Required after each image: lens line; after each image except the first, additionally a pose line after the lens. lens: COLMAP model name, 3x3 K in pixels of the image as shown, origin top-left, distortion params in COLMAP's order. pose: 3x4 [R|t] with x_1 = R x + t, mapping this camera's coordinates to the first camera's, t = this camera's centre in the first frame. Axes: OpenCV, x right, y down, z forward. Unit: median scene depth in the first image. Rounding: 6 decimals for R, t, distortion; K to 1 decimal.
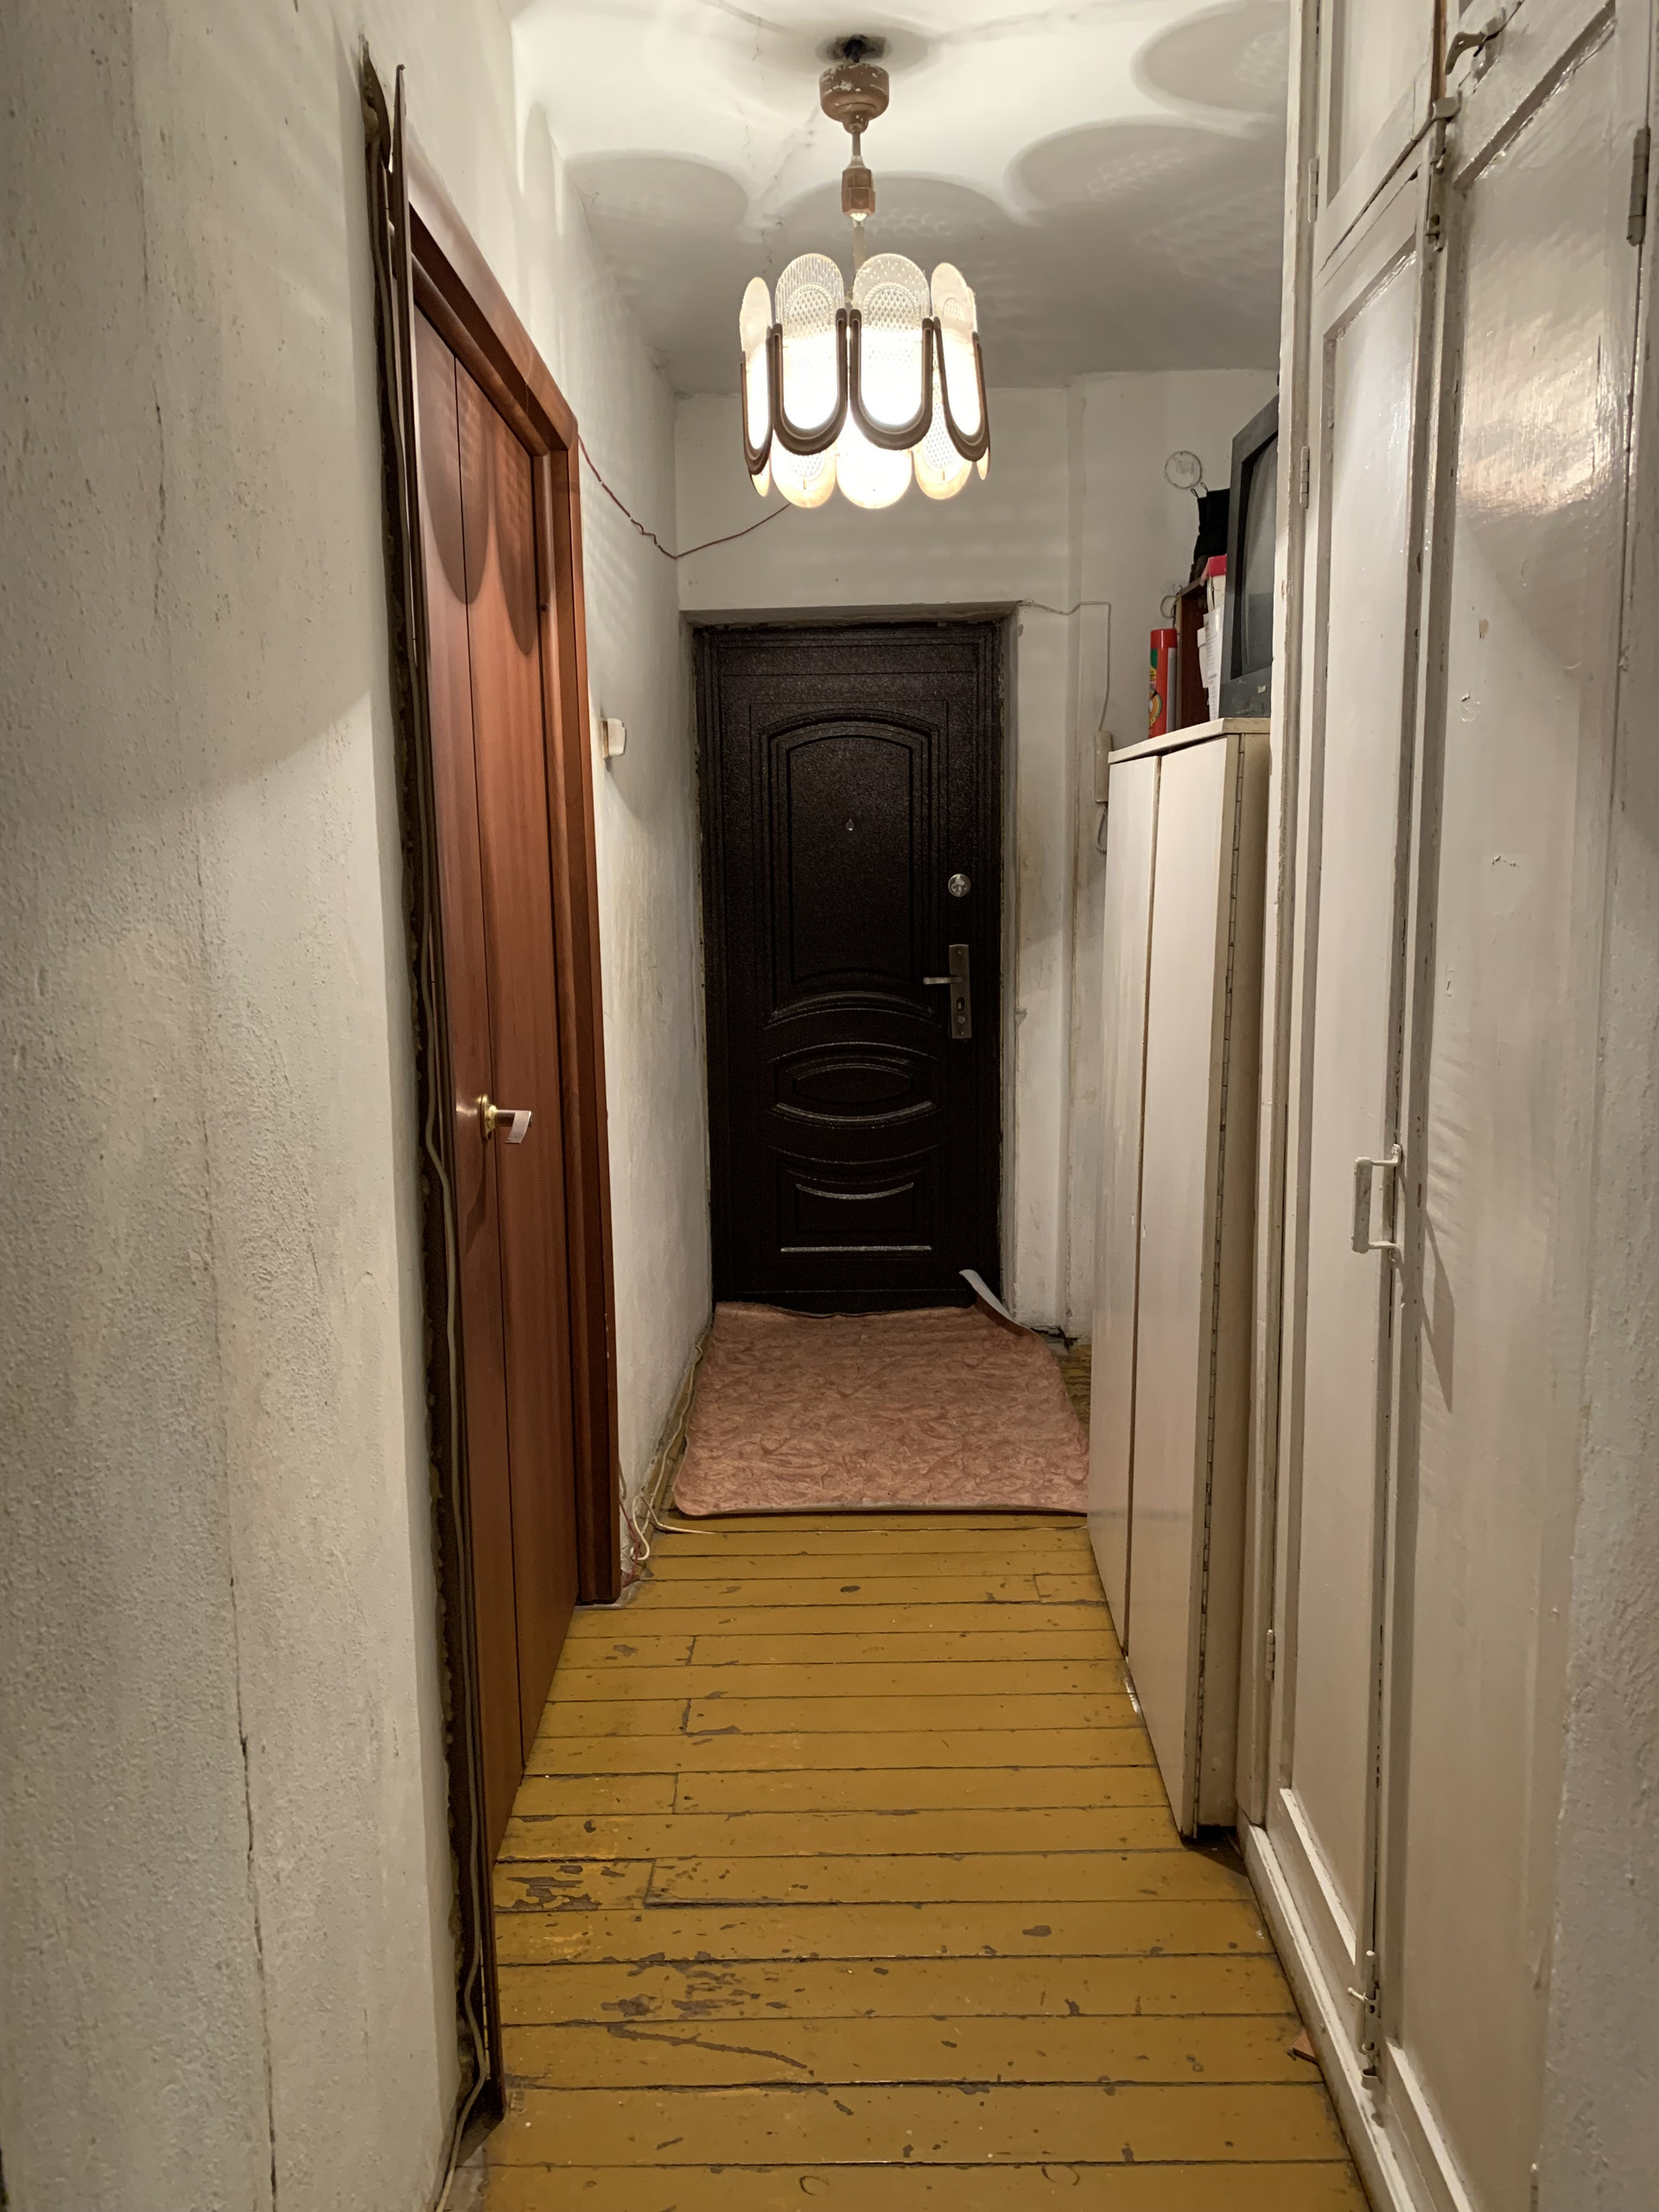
lens RADIAL K [[1684.1, 0, 830.4], [0, 1684.1, 1105.0], [0, 0, 1]] dist [0.017053, -0.005835]
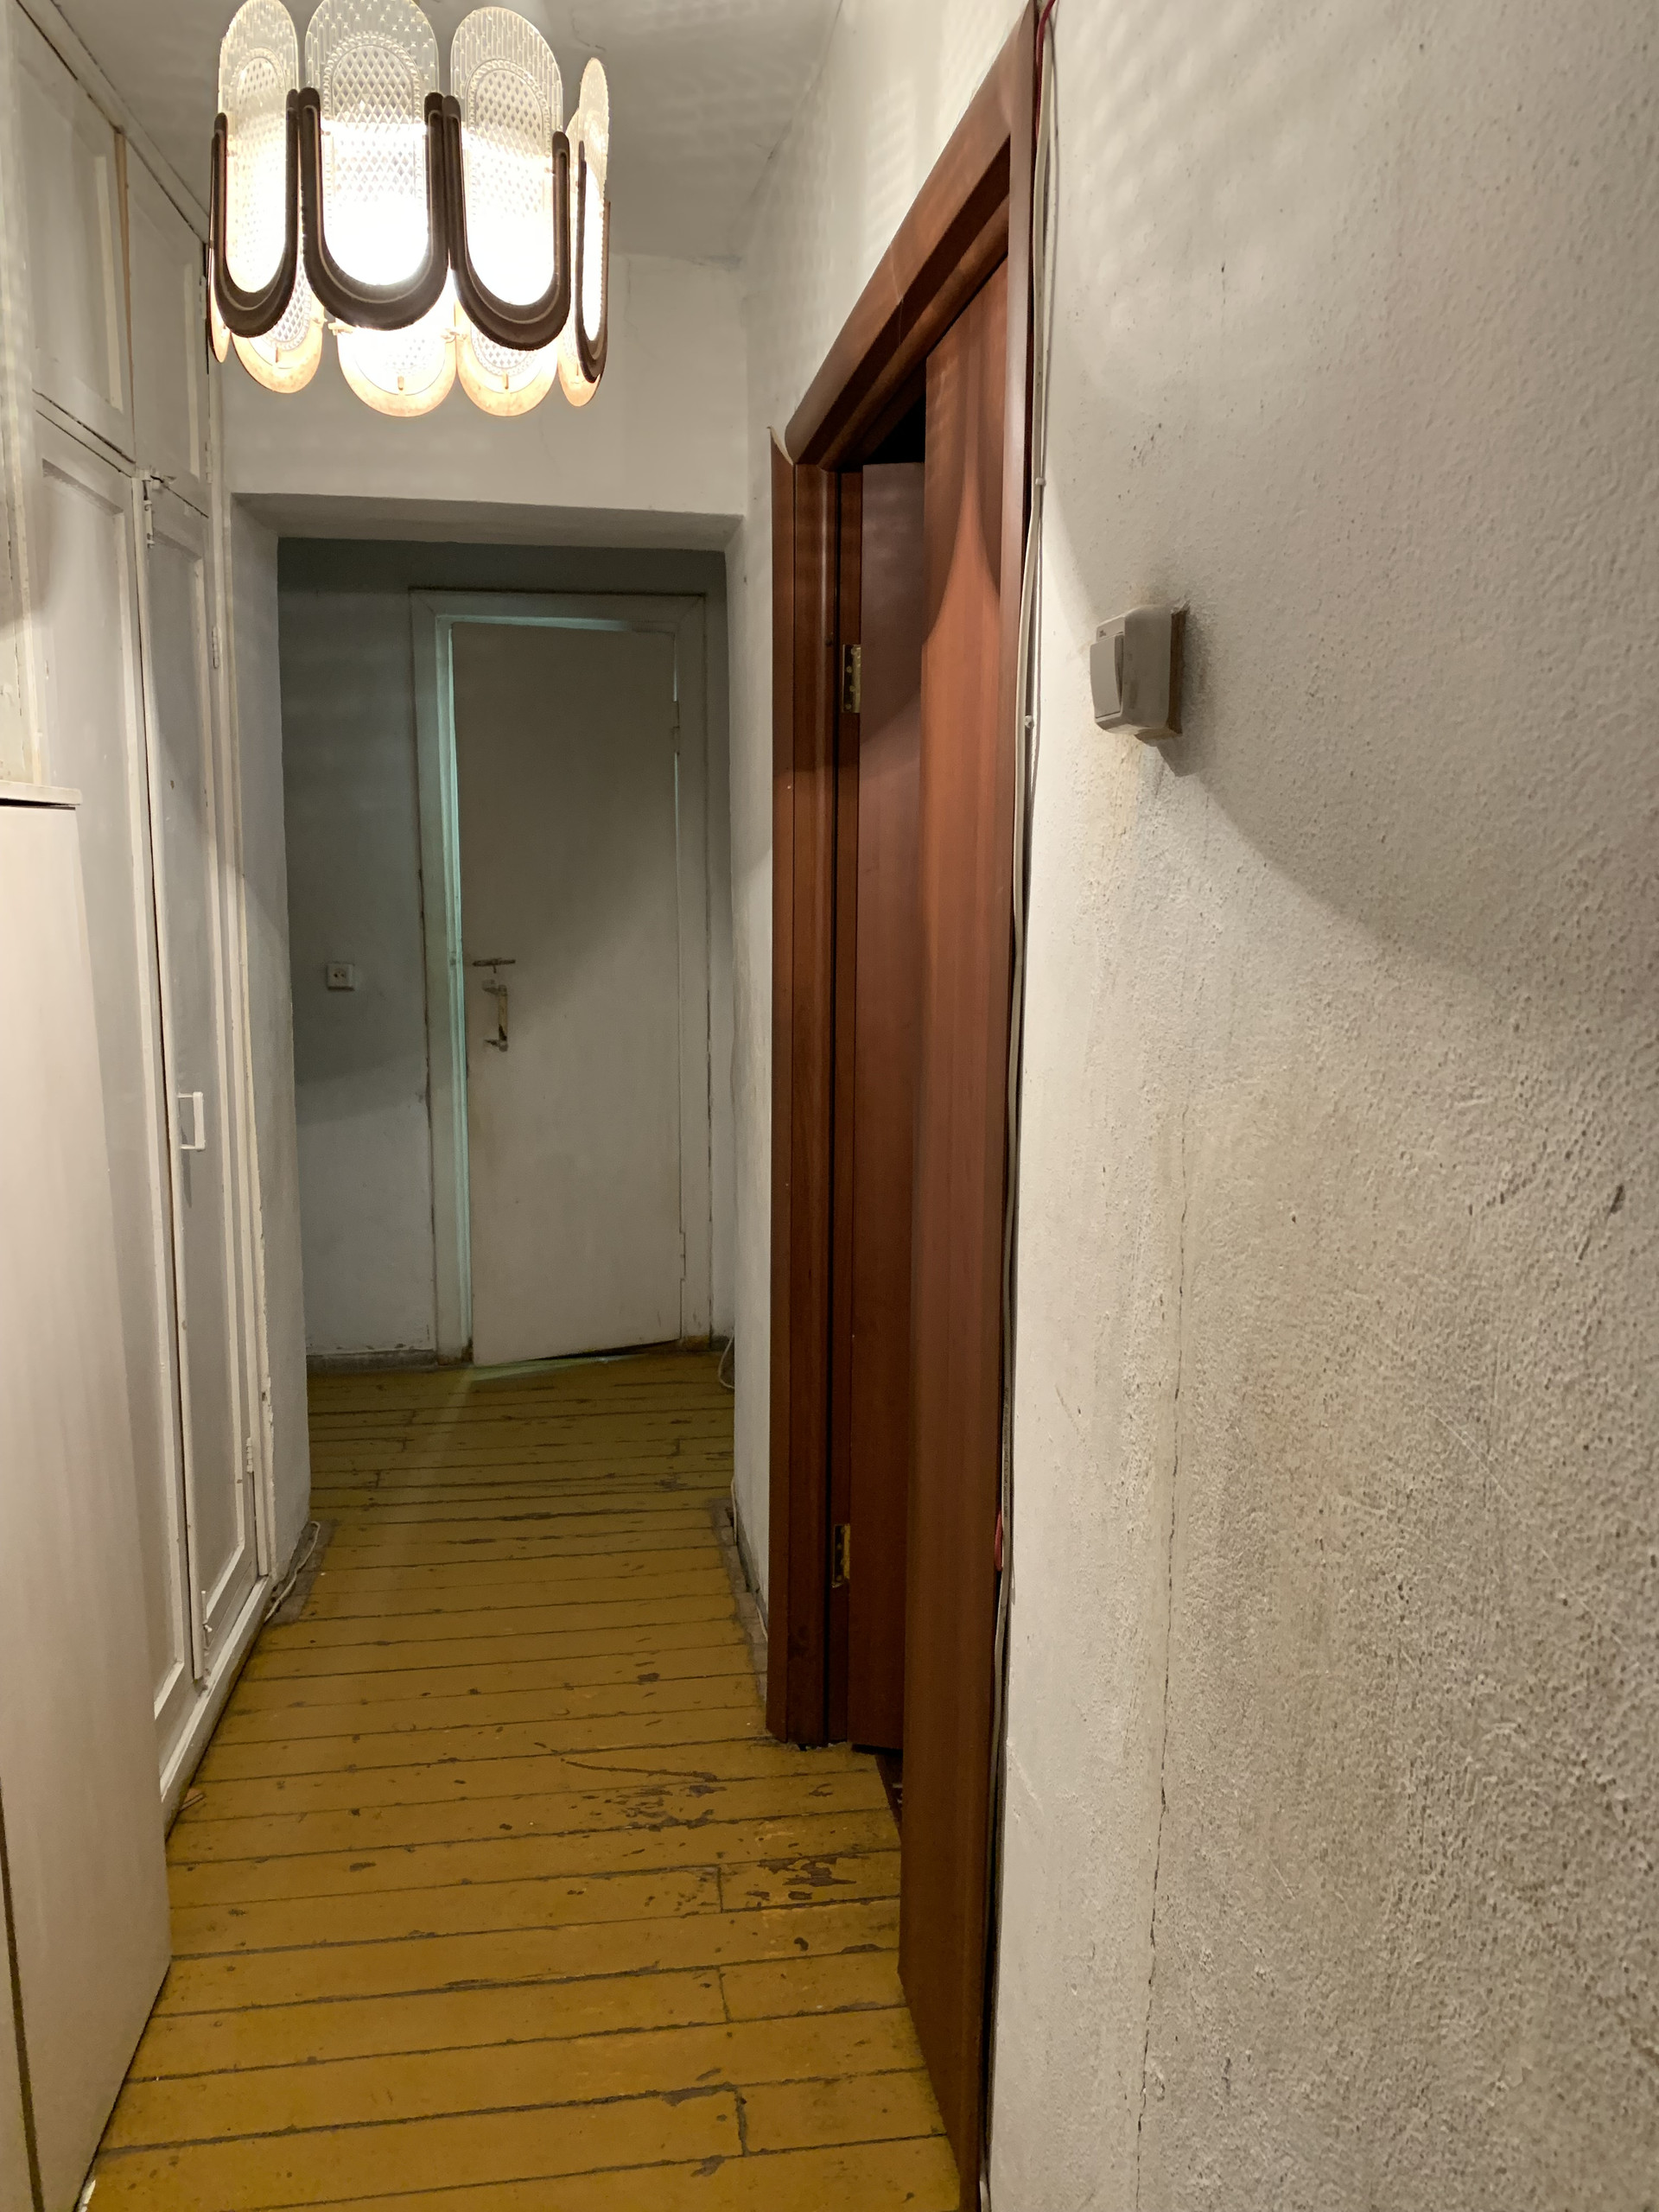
lens RADIAL K [[1684.1, 0, 828.9], [0, 1684.1, 1103.4], [0, 0, 1]] dist [0.017053, -0.005835]
pose [[-0.988310, 0.028404, -0.149786, -0.030338], [-0.021059, 0.947637, 0.318653, -0.351234], [0.150994, 0.318083, -0.935962, 1.879808]]
